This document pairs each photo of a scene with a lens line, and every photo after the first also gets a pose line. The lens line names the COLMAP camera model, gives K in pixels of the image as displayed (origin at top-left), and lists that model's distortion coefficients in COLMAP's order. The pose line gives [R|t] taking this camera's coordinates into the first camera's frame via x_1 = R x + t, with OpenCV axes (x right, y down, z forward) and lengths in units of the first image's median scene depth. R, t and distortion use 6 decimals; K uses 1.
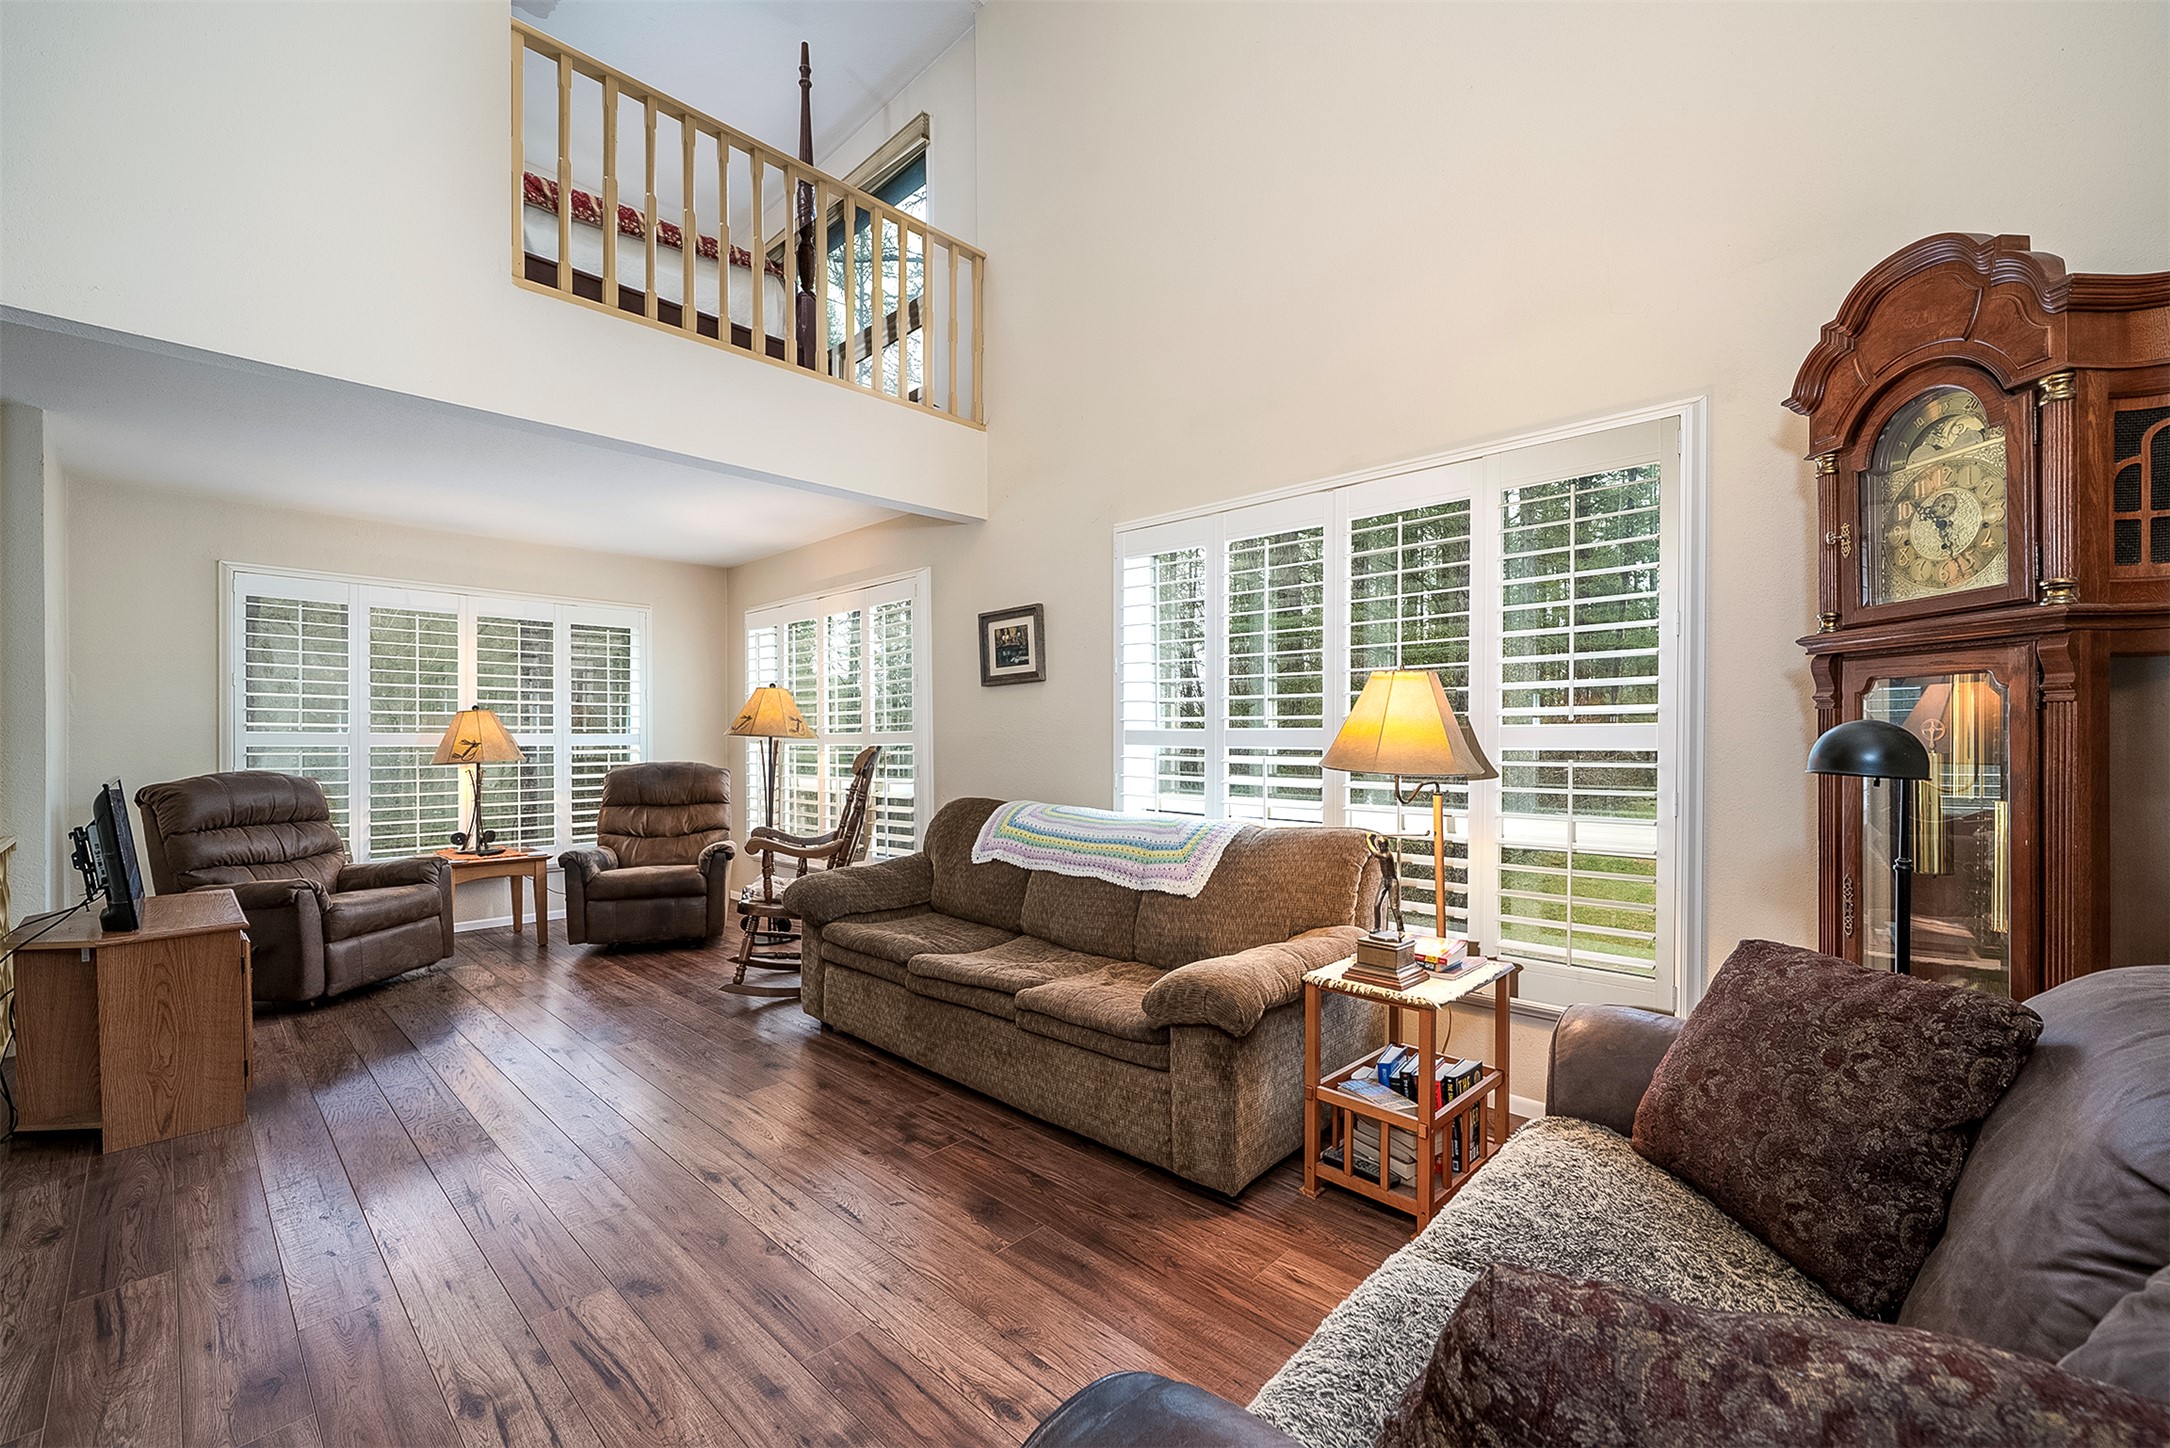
lens RADIAL K [[899.1, 0, 1104.3], [0, 899.1, 739.5], [0, 0, 1]] dist [-0.000417, -0.000005]
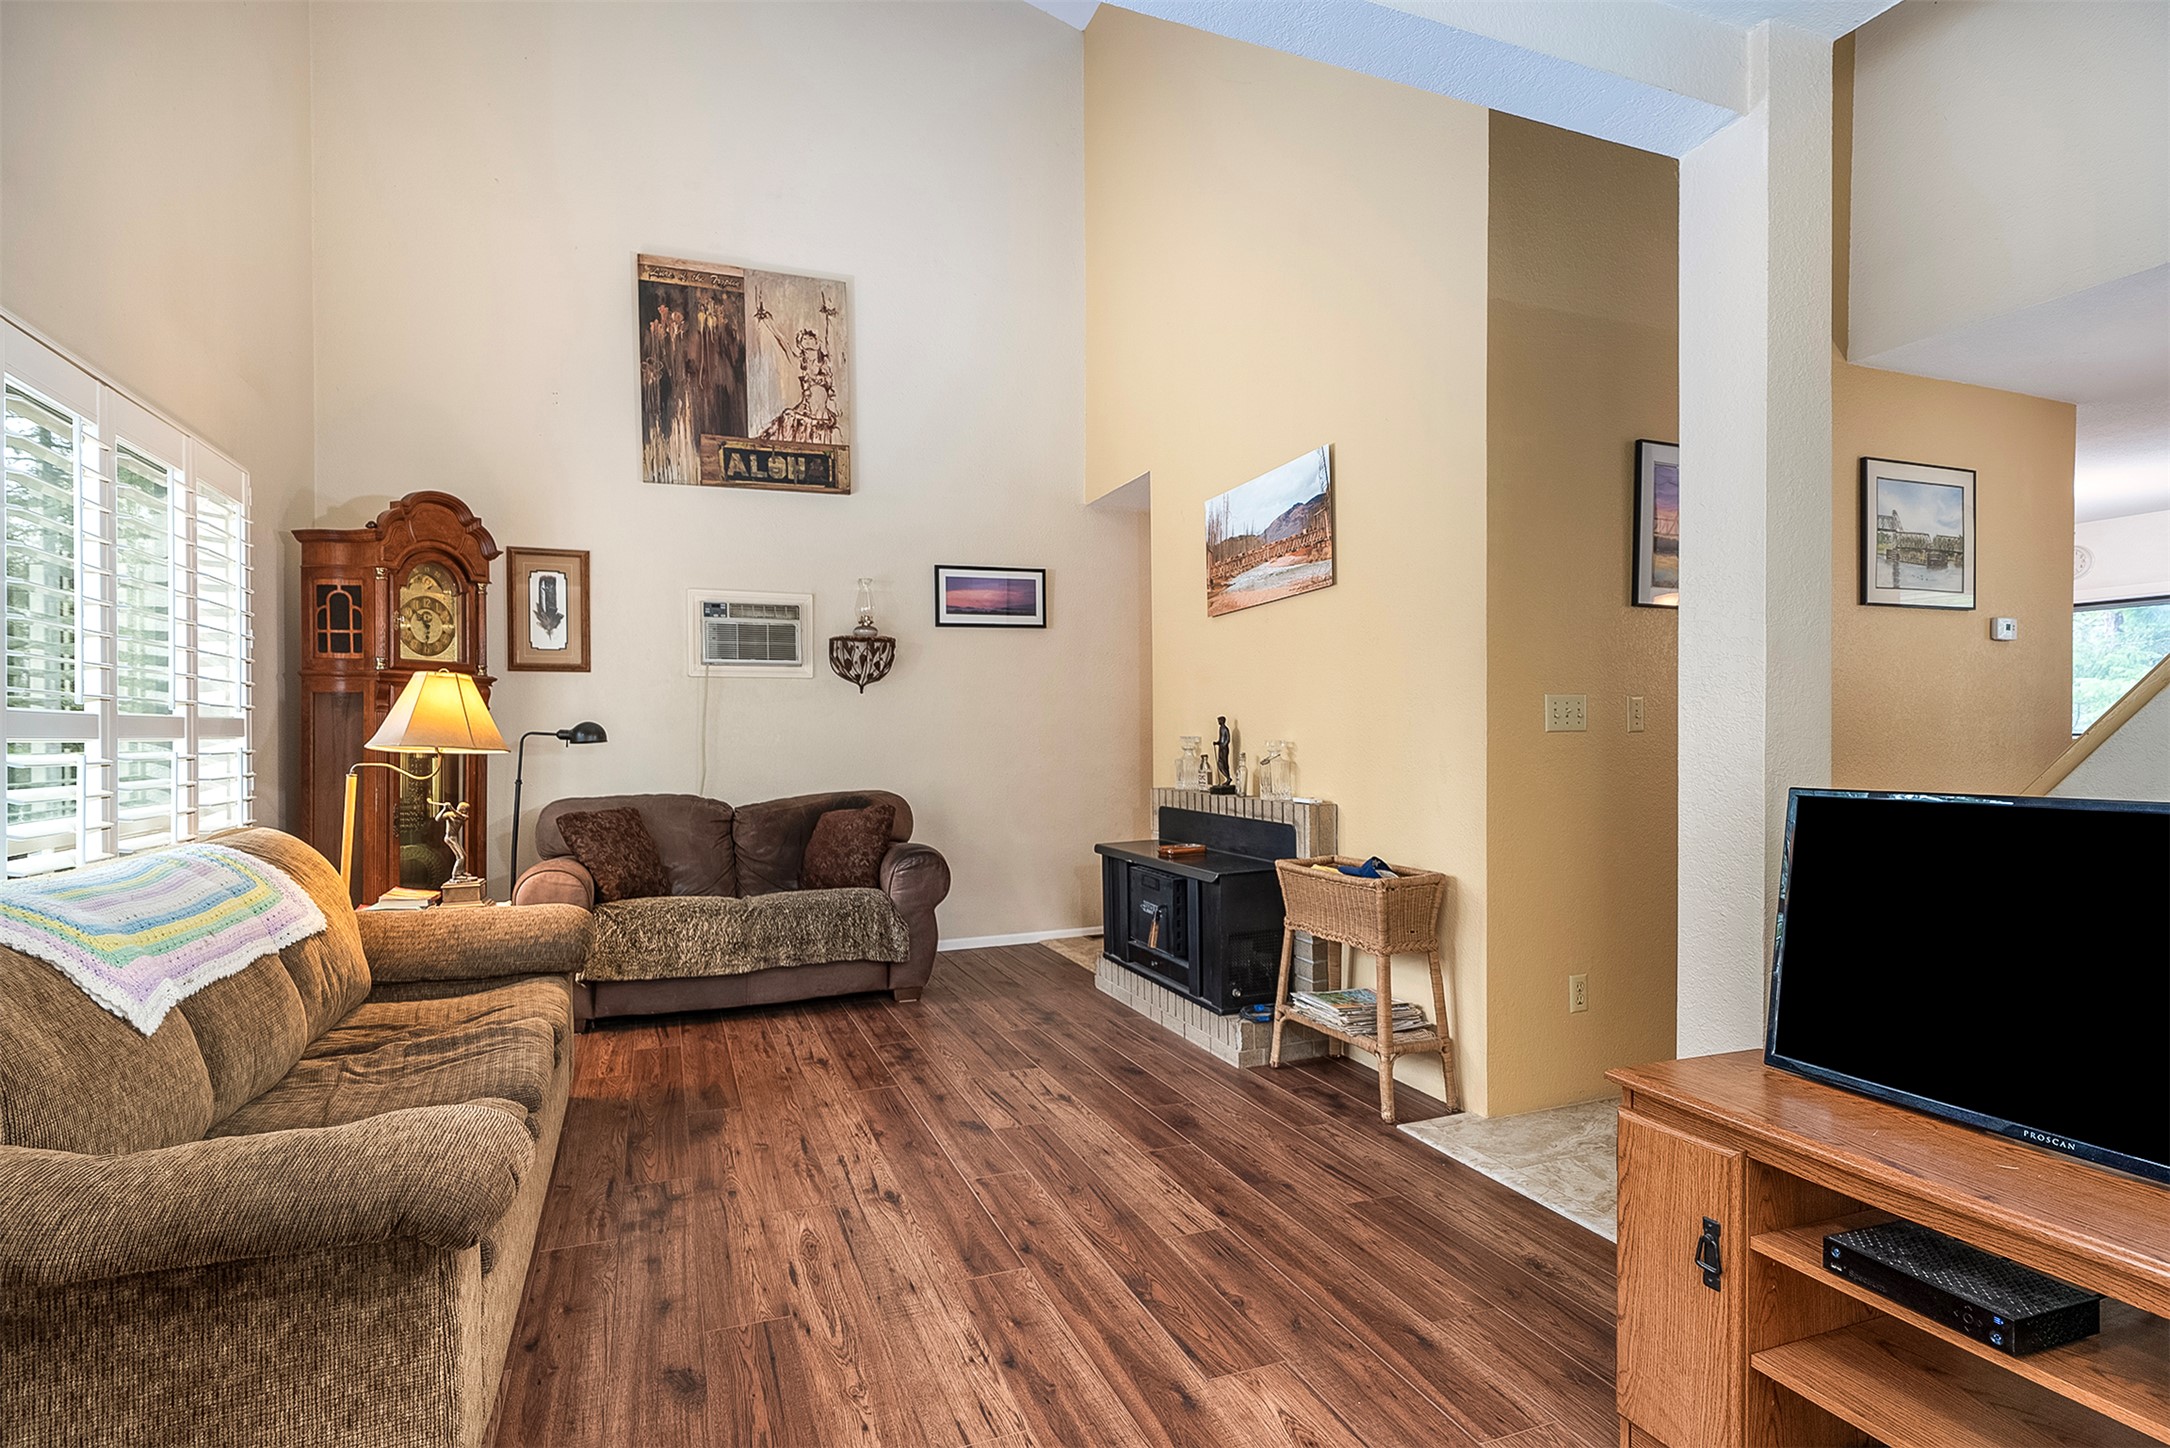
lens RADIAL K [[1029.6, 0, 1085.7], [0, 1029.6, 696.5], [0, 0, 1]] dist [-0.001103, -0.000129]
pose [[-0.907814, 0.028723, 0.418388, -0.987092], [0.015921, 0.999293, -0.034059, 0.019754], [-0.419071, -0.024259, -0.907629, 1.739786]]
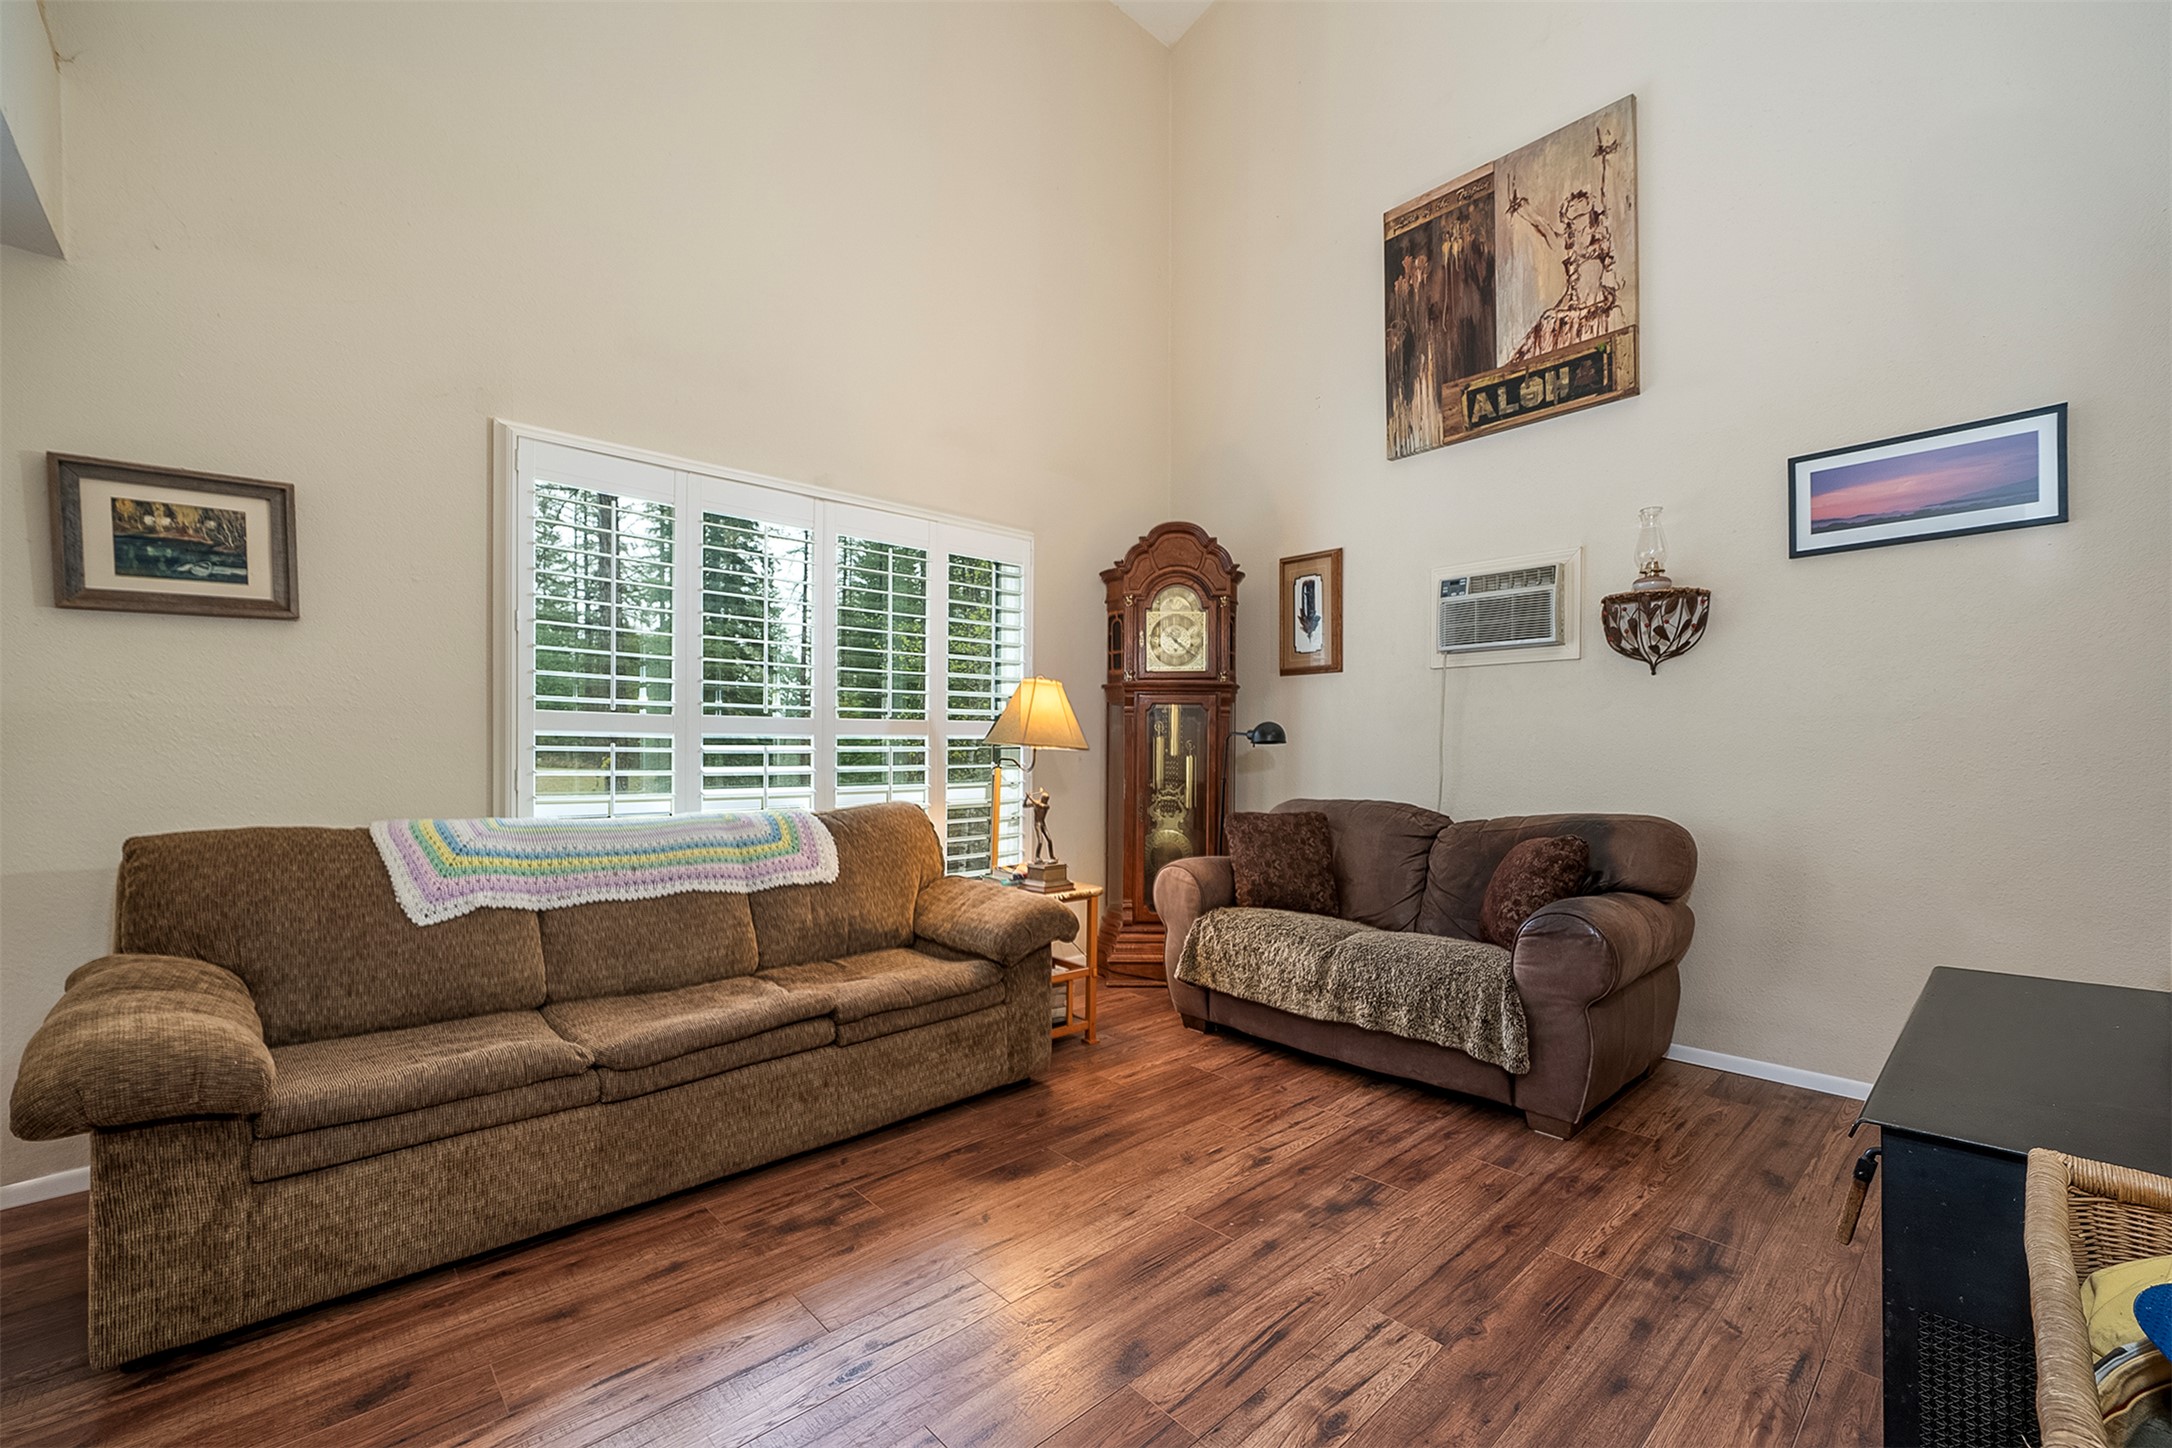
lens RADIAL K [[899.9, 0, 1105.3], [0, 899.9, 739.5], [0, 0, 1]] dist [-0.000417, -0.000005]
pose [[0.050261, 0.014537, 0.998630, -1.004449], [0.007228, 0.999863, -0.014919, 0.039511], [-0.998710, 0.007968, 0.050149, 0.727351]]
